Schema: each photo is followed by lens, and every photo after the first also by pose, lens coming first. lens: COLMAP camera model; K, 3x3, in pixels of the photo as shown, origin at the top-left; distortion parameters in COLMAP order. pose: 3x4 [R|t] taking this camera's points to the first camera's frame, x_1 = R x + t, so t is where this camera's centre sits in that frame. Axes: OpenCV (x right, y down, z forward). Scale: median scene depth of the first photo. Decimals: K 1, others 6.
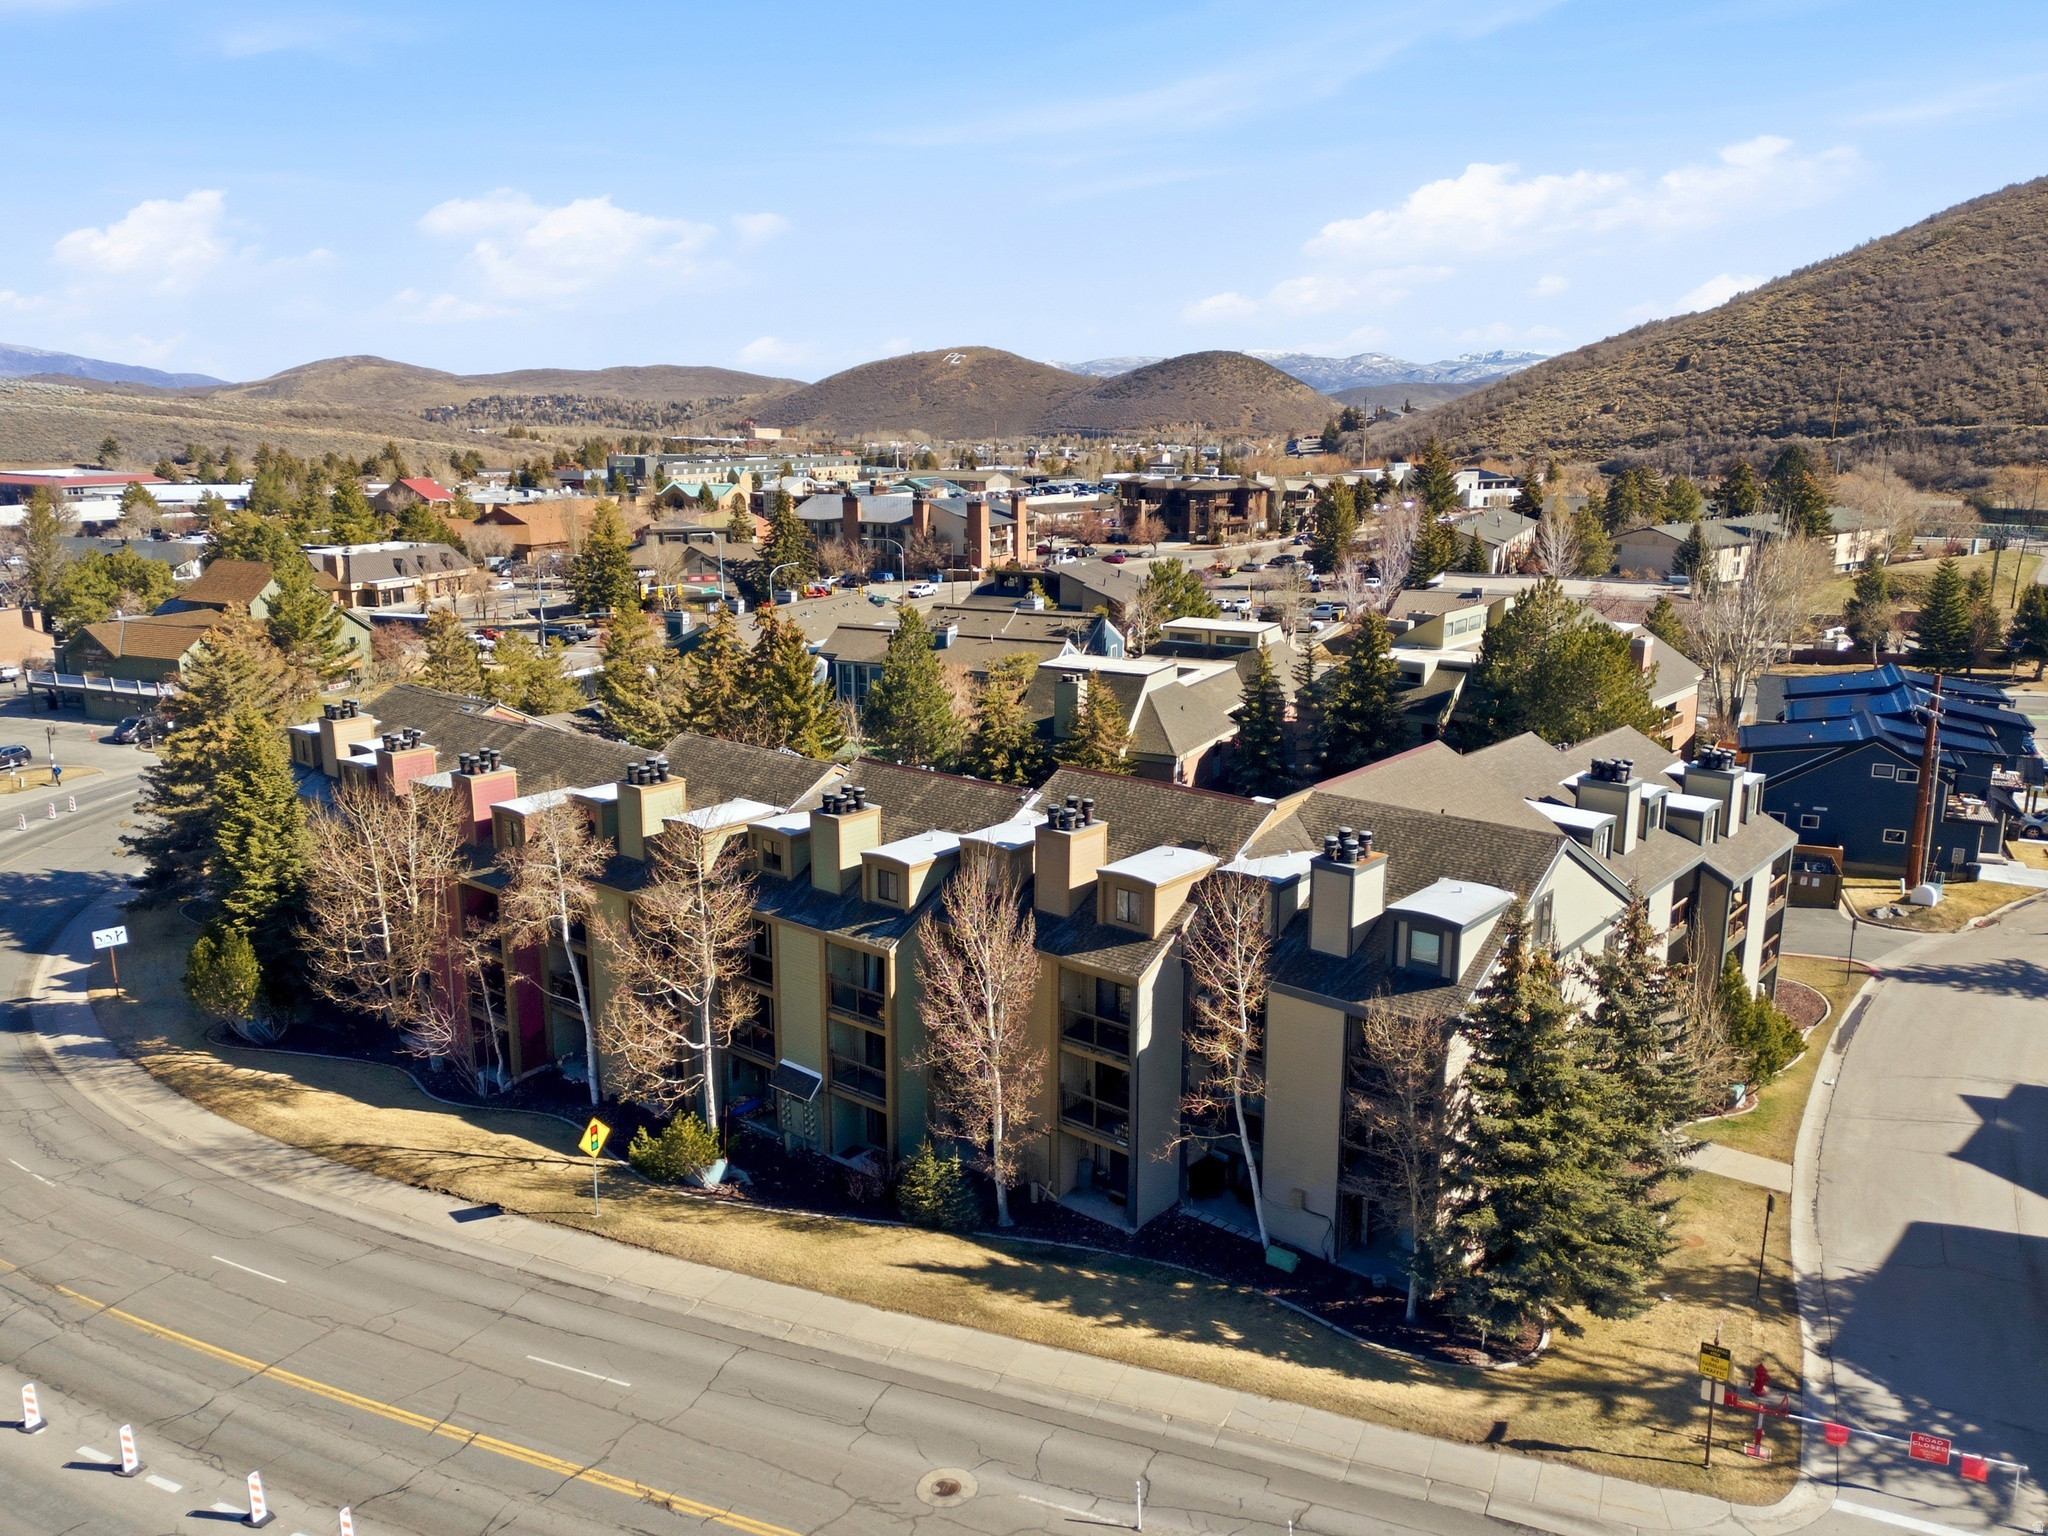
lens RADIAL K [[1719.1, 0, 1079.2], [0, 1719.1, 791.6], [0, 0, 1]] dist [0.060677, -0.044792]
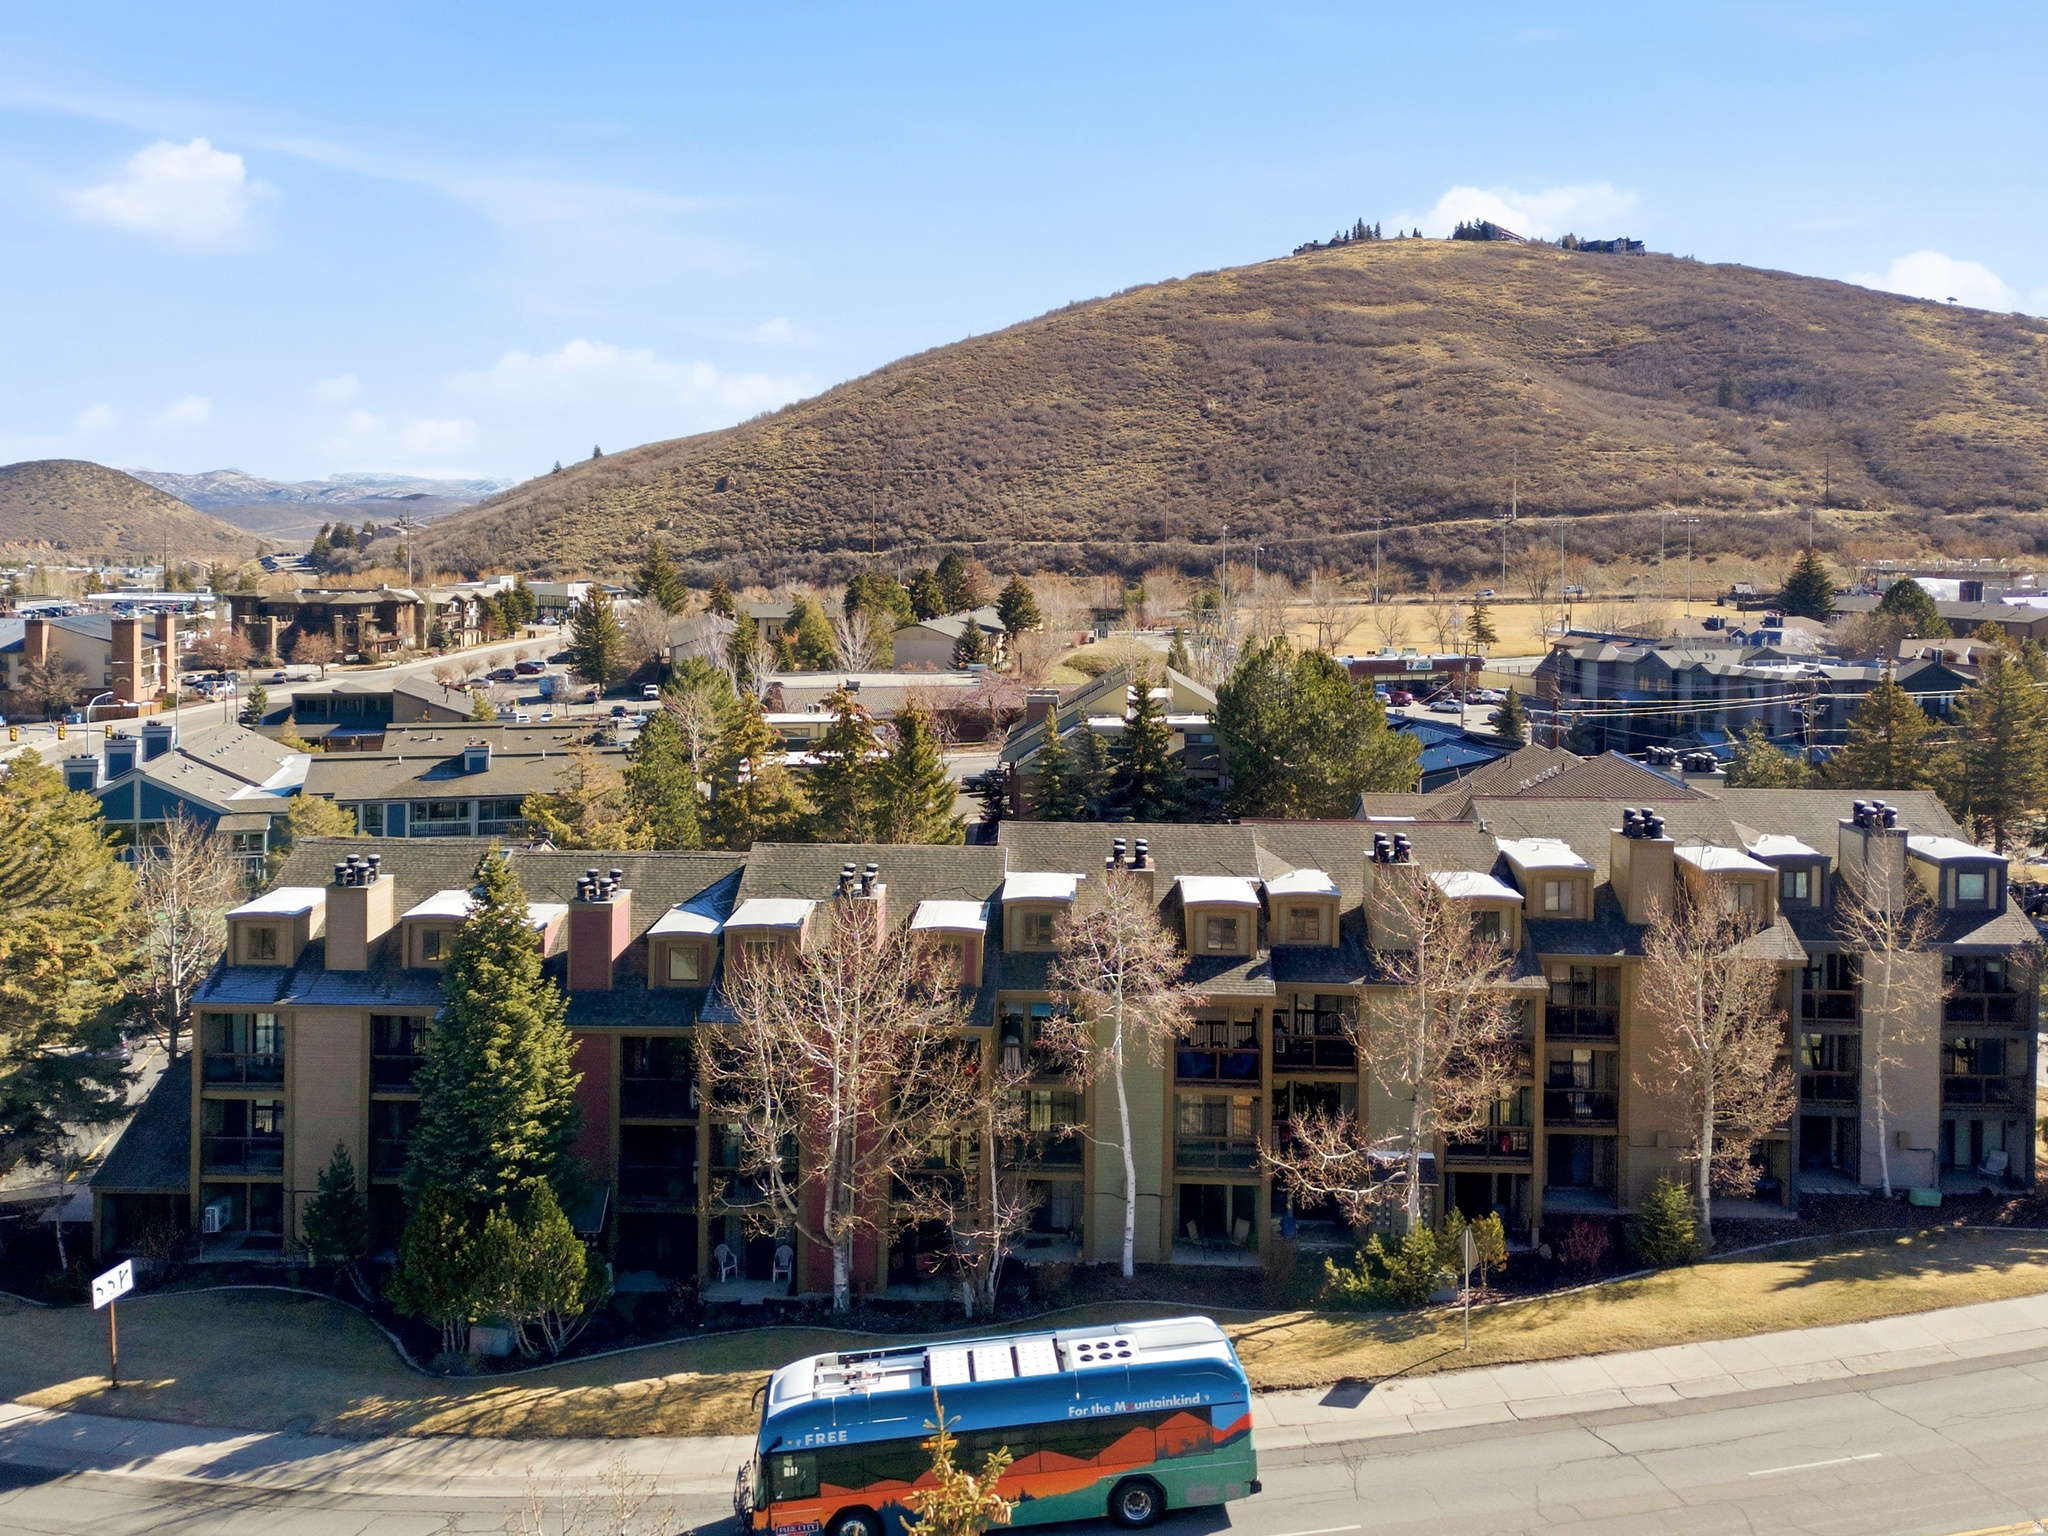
lens RADIAL K [[1719.1, 0, 1035.4], [0, 1719.1, 747.8], [0, 0, 1]] dist [0.060677, -0.044792]
pose [[0.762104, -0.075253, 0.643066, -0.212262], [0.139547, 0.988970, -0.049647, -0.007945], [-0.632237, 0.127574, 0.764200, 0.096443]]
